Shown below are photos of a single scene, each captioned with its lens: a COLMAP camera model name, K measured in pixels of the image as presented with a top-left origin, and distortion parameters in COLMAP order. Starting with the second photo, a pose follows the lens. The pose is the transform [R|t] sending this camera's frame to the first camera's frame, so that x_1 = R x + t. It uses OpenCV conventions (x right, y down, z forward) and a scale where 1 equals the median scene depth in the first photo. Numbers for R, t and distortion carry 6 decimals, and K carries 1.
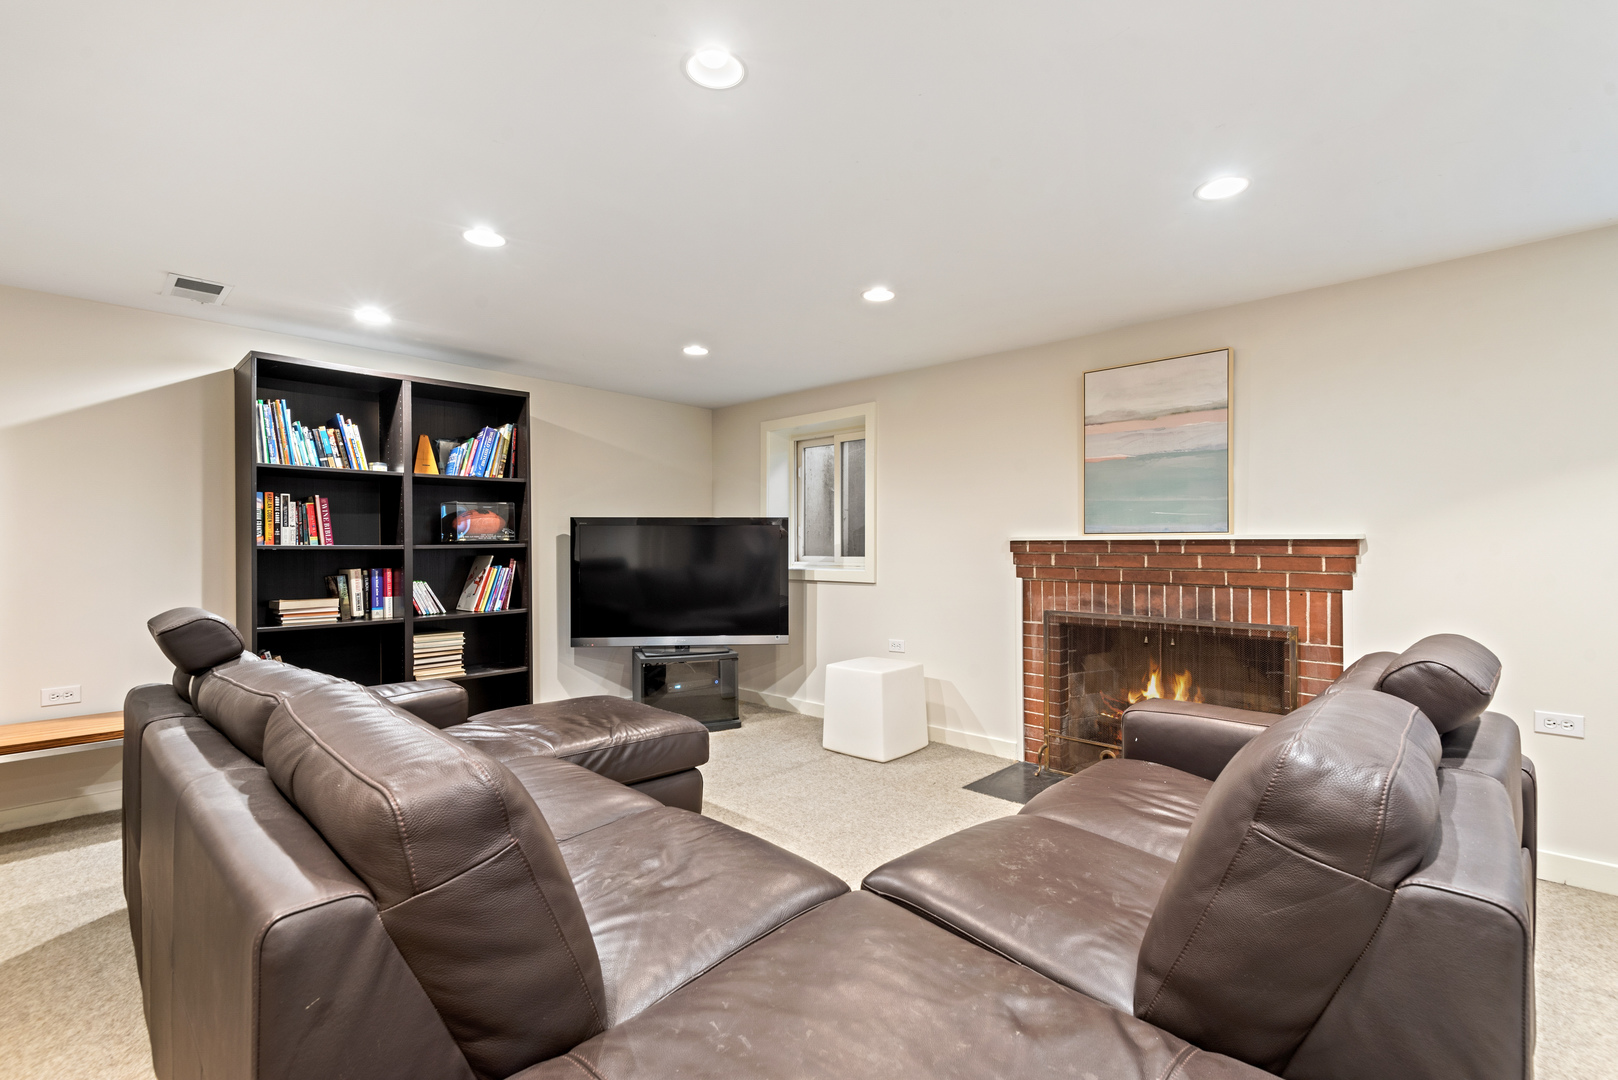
lens RADIAL K [[736.8, 0, 810.8], [0, 736.8, 543.1], [0, 0, 1]] dist [0.004806, 0.000269]
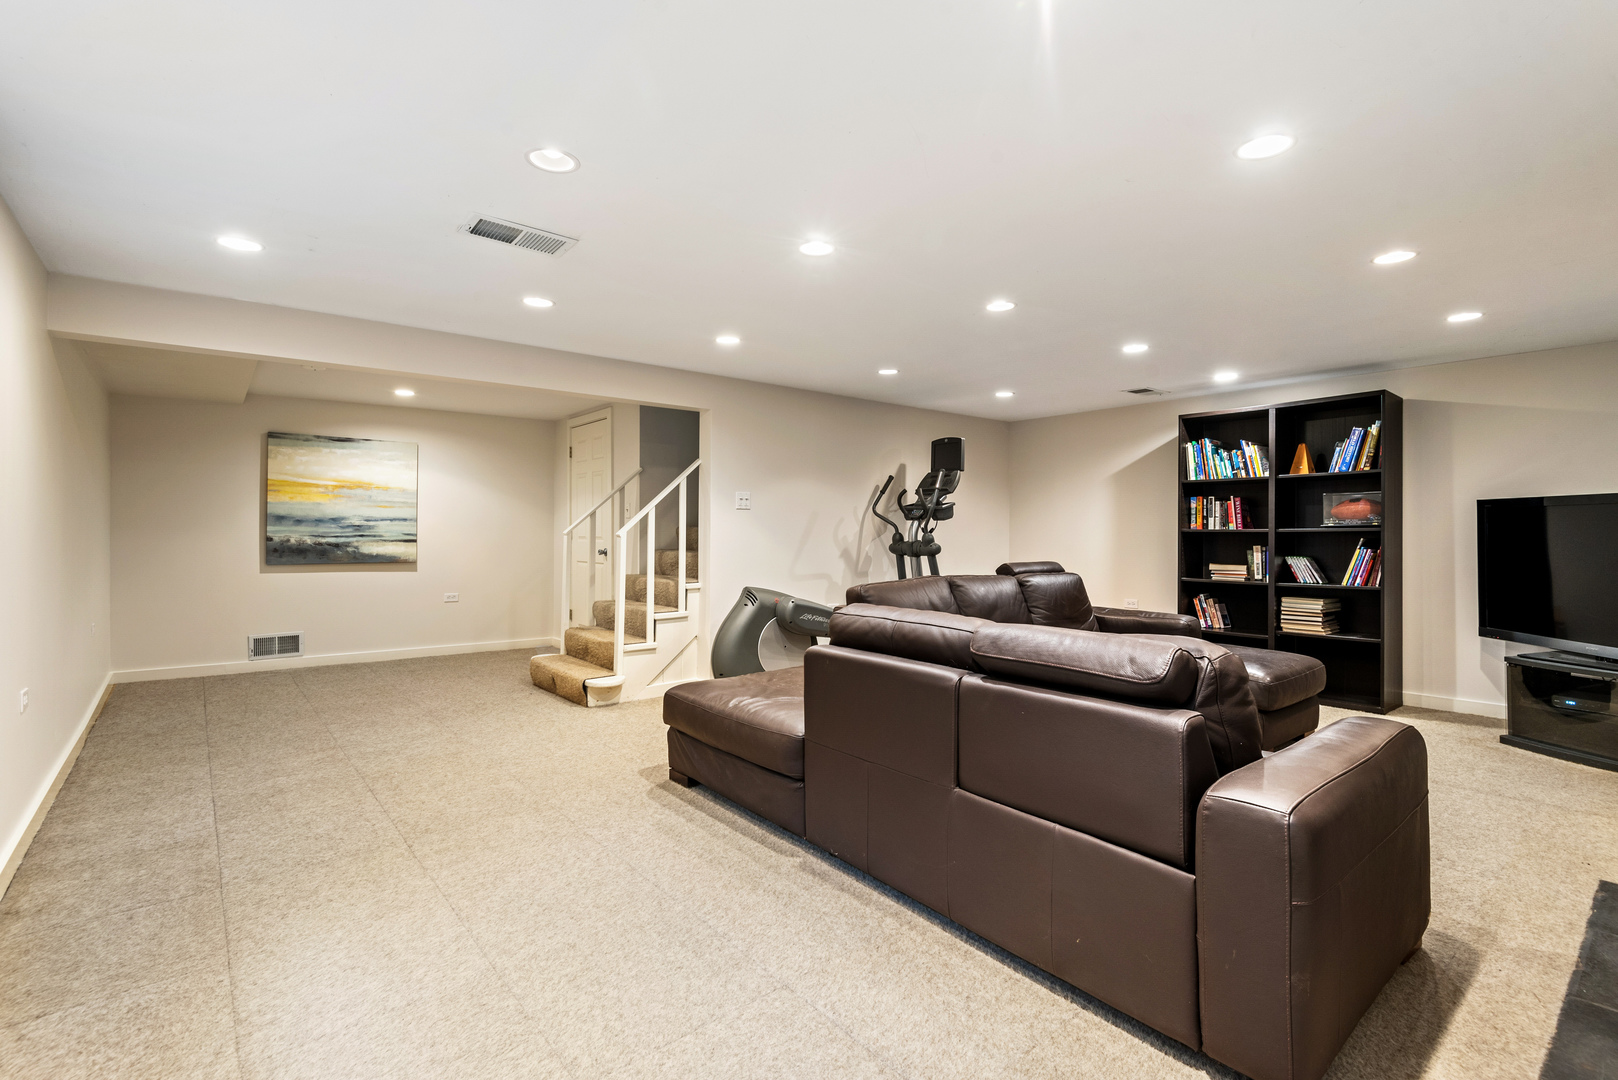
lens RADIAL K [[736.8, 0, 811.4], [0, 736.8, 531.3], [0, 0, 1]] dist [0.004806, 0.000269]
pose [[-0.116455, 0.007553, -0.993167, 0.913919], [0.006068, 0.999958, 0.006893, -0.008143], [0.993177, -0.005224, -0.116496, 0.316020]]
